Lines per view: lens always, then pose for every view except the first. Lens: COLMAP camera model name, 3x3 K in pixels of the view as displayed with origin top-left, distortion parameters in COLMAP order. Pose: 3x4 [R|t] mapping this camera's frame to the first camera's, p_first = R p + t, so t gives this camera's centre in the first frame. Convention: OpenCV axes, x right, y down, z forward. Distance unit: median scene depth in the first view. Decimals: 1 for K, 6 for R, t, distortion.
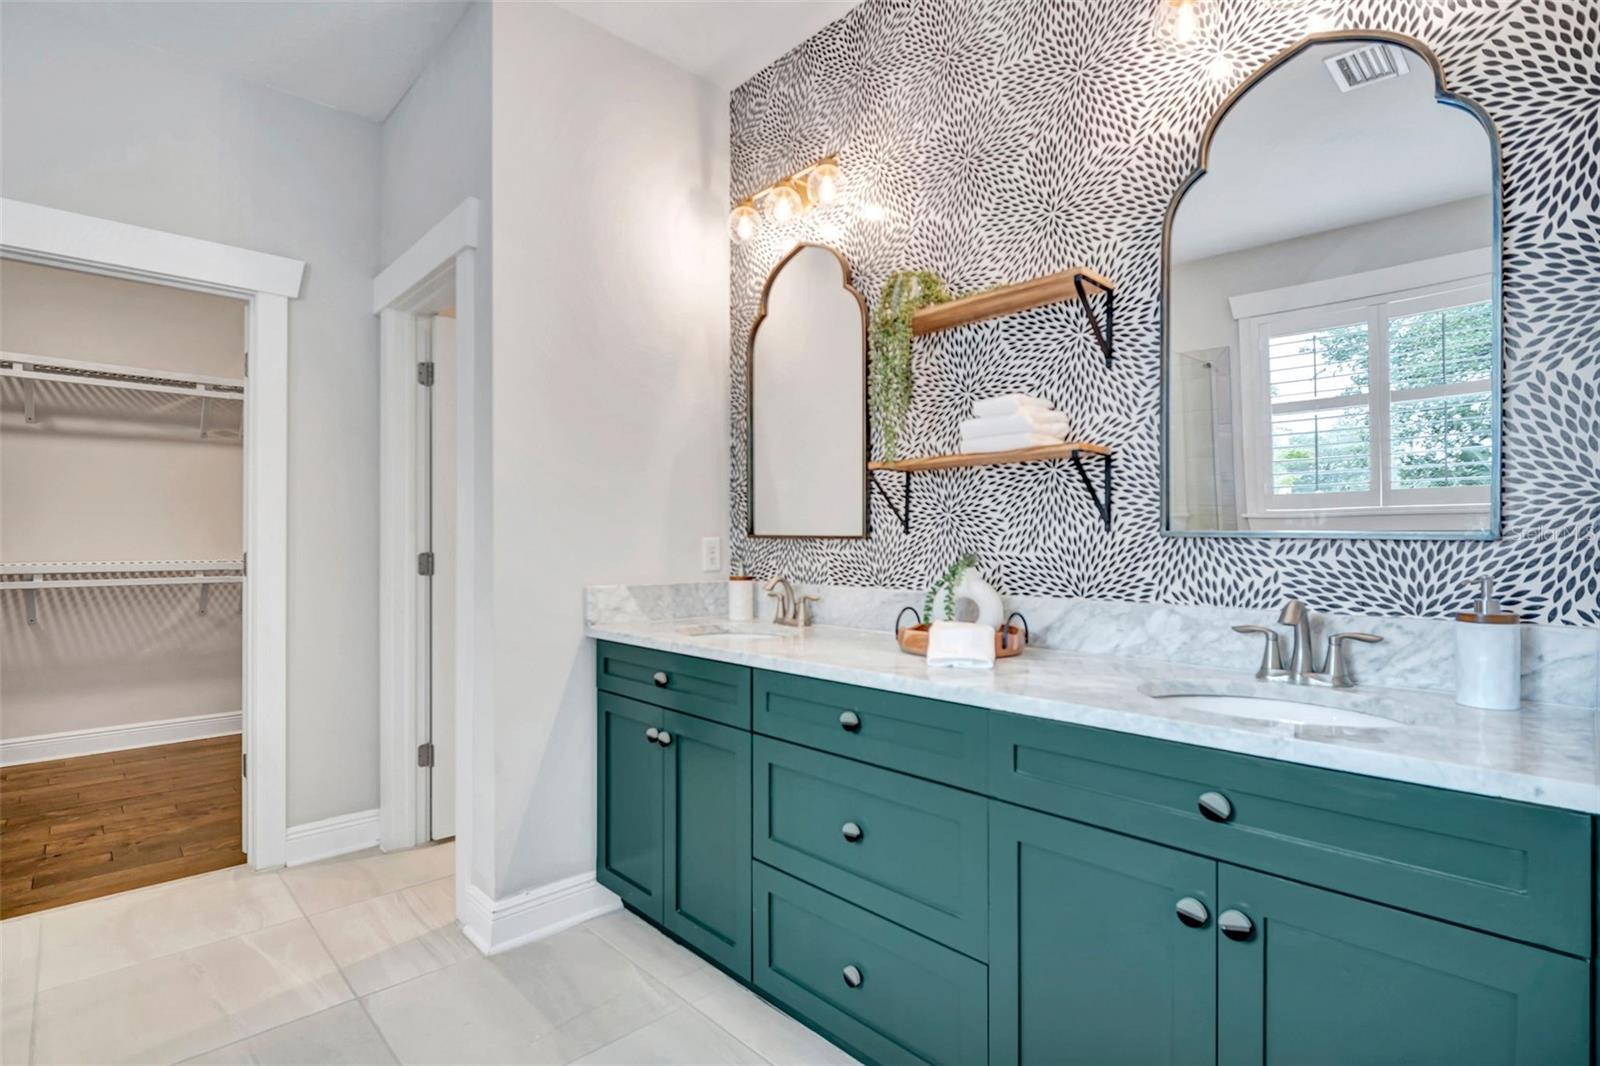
lens RADIAL K [[780.4, 0, 800.3], [0, 780.4, 535.7], [0, 0, 1]] dist [0.015620, -0.012208]
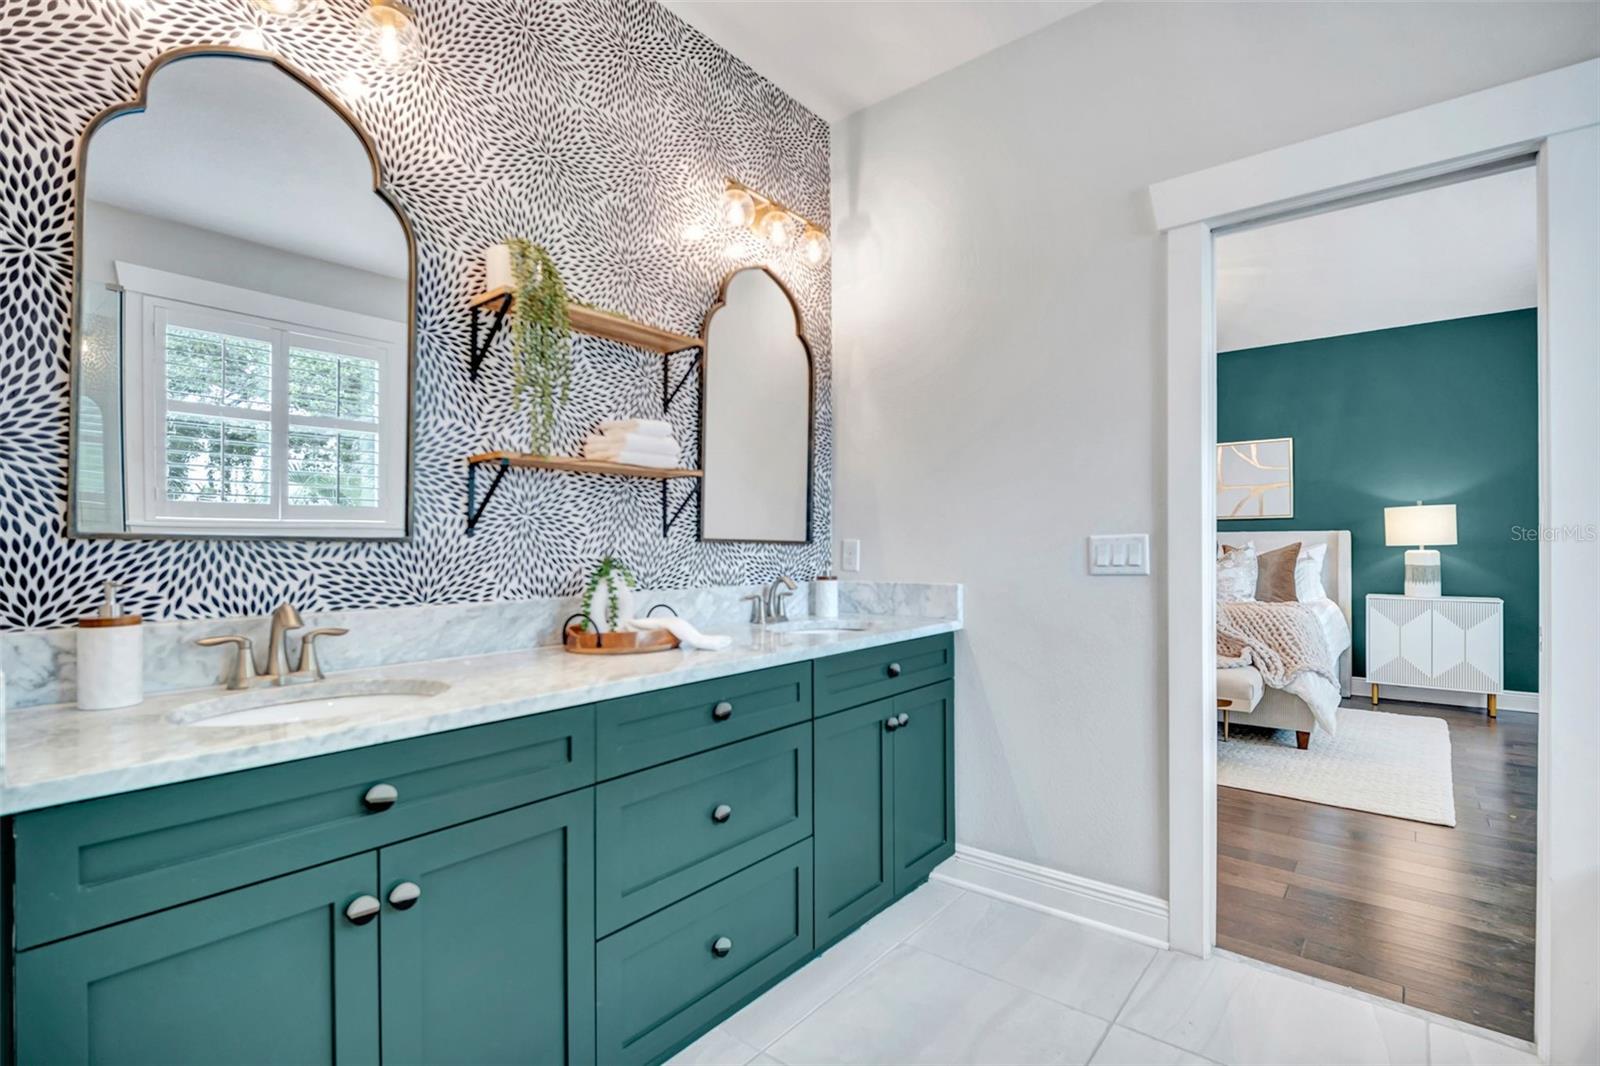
lens RADIAL K [[741.2, 0, 811.5], [0, 741.2, 544.3], [0, 0, 1]] dist [0.003172, -0.008005]
pose [[-0.132068, 0.000768, 0.991240, -0.740271], [-0.006248, 0.999979, -0.001607, 0.005537], [-0.991221, -0.006405, -0.132061, 0.780613]]
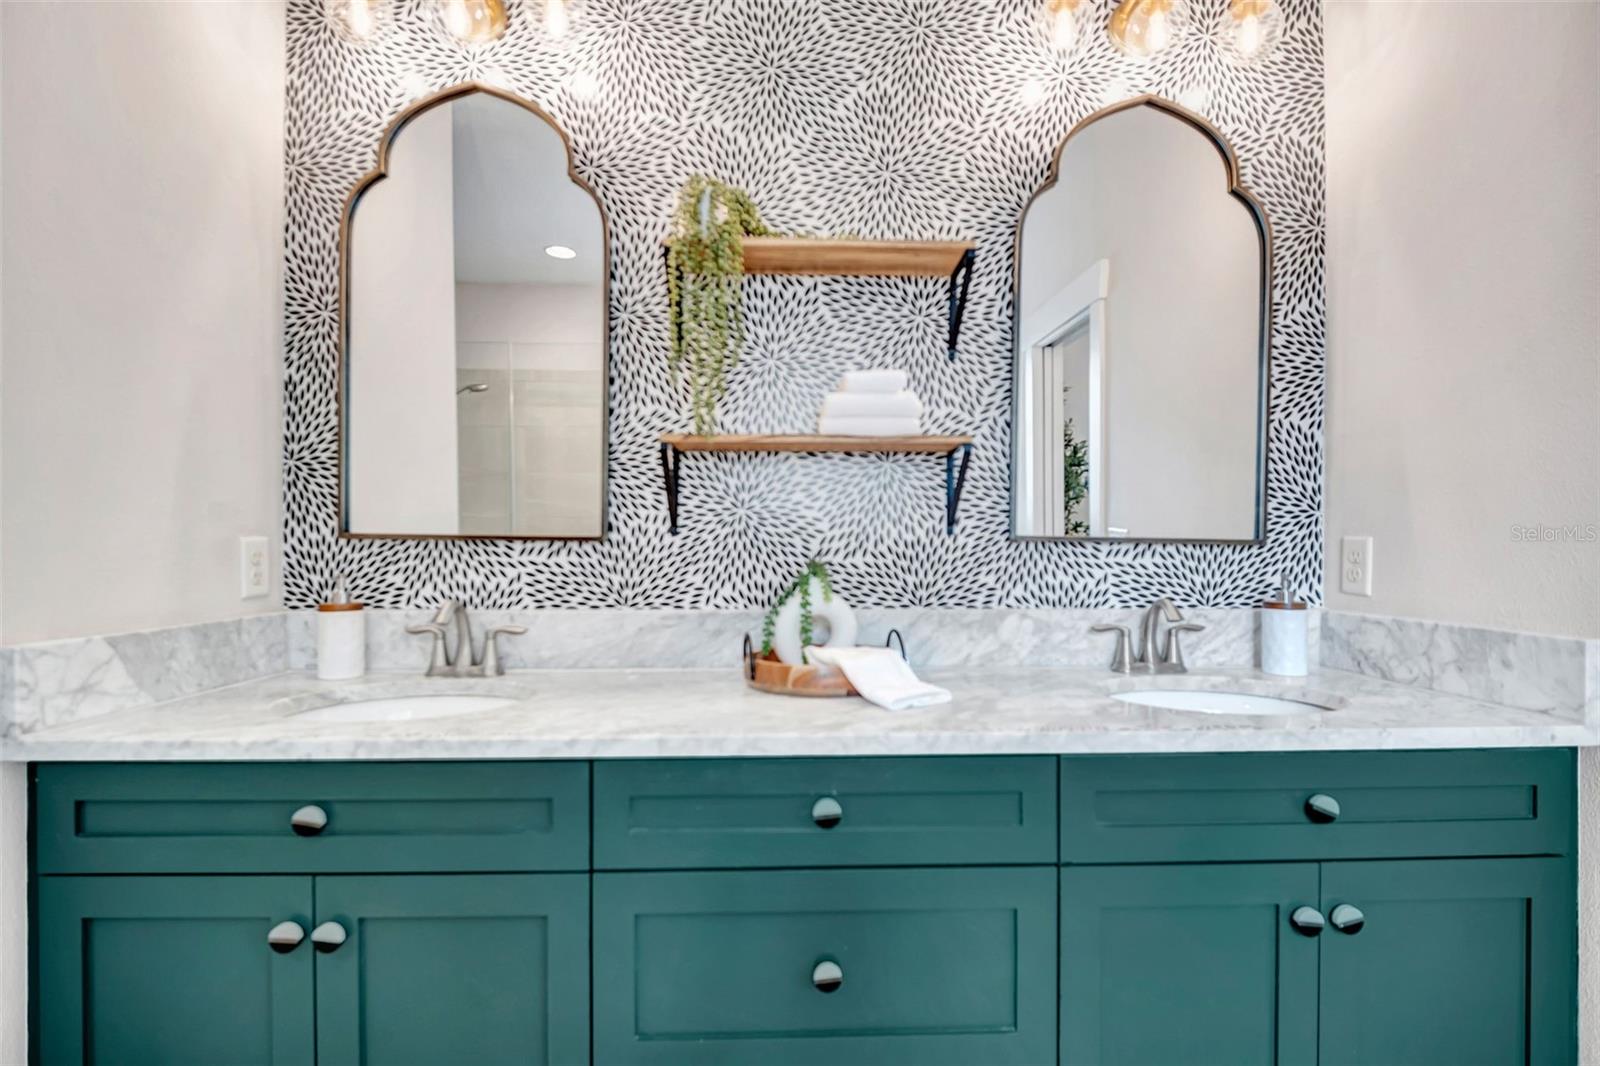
lens RADIAL K [[749.7, 0, 798.4], [0, 749.7, 544.5], [0, 0, 1]] dist [0.004624, -0.010168]
pose [[0.664287, 0.000006, 0.747478, -0.338197], [-0.007552, 0.999949, 0.006703, 0.001475], [-0.747439, -0.010098, 0.664253, 0.457302]]
